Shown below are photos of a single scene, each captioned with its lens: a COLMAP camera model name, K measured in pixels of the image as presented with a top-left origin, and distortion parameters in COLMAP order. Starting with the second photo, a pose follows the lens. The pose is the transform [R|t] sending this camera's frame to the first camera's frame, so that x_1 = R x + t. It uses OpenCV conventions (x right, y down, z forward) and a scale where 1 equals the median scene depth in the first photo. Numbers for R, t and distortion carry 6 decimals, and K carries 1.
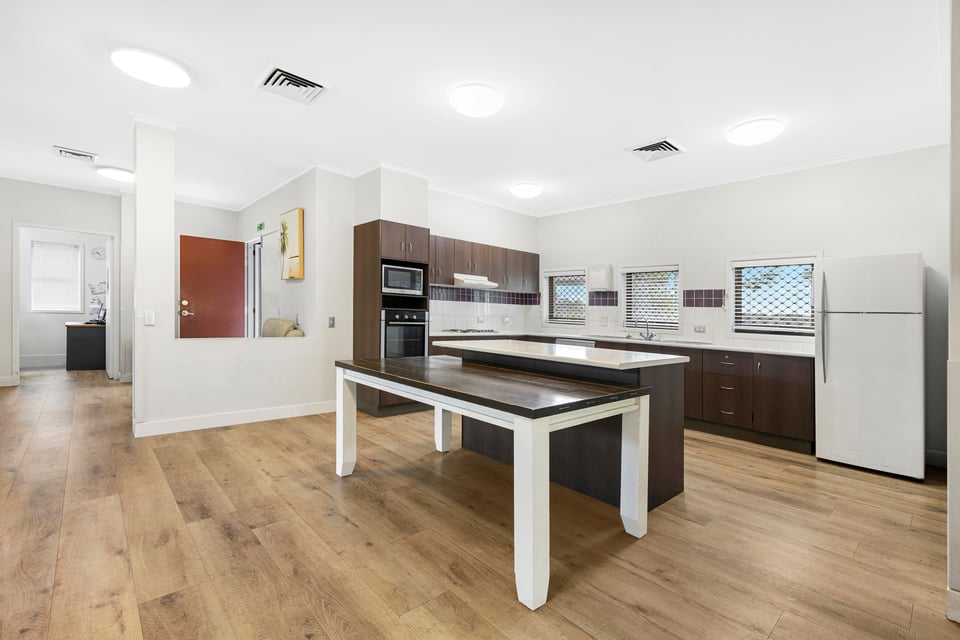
lens RADIAL K [[441.7, 0, 479.4], [0, 441.7, 301.6], [0, 0, 1]] dist [0.002160, 0.000066]
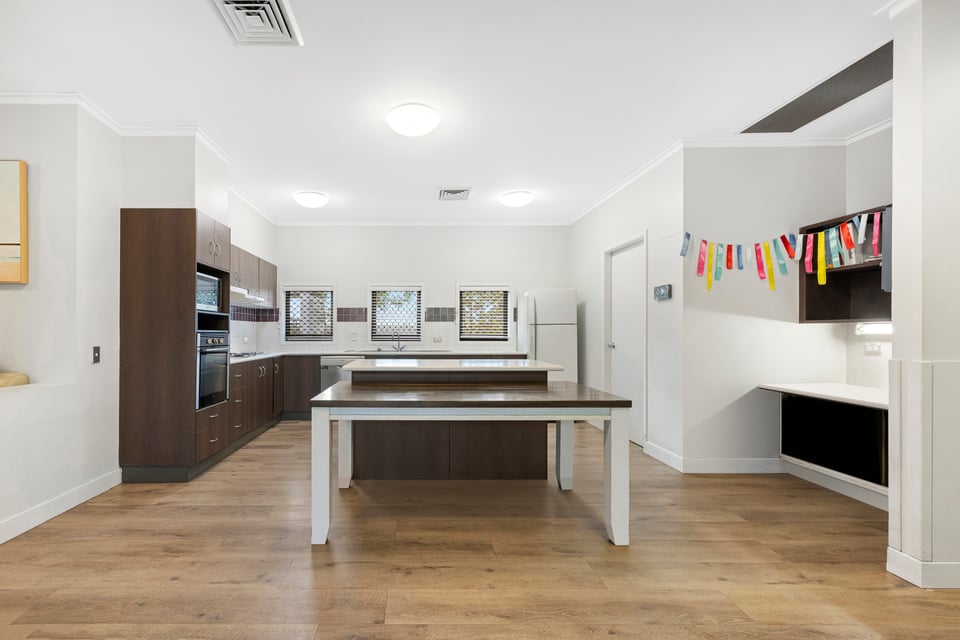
lens RADIAL K [[428.7, 0, 480.5], [0, 428.7, 313.0], [0, 0, 1]] dist [-0.000599, -0.000121]
pose [[0.643017, 0.001485, 0.765850, -0.445762], [0.002136, 0.999991, -0.003732, -0.009832], [-0.765849, 0.004035, 0.643008, 0.178267]]
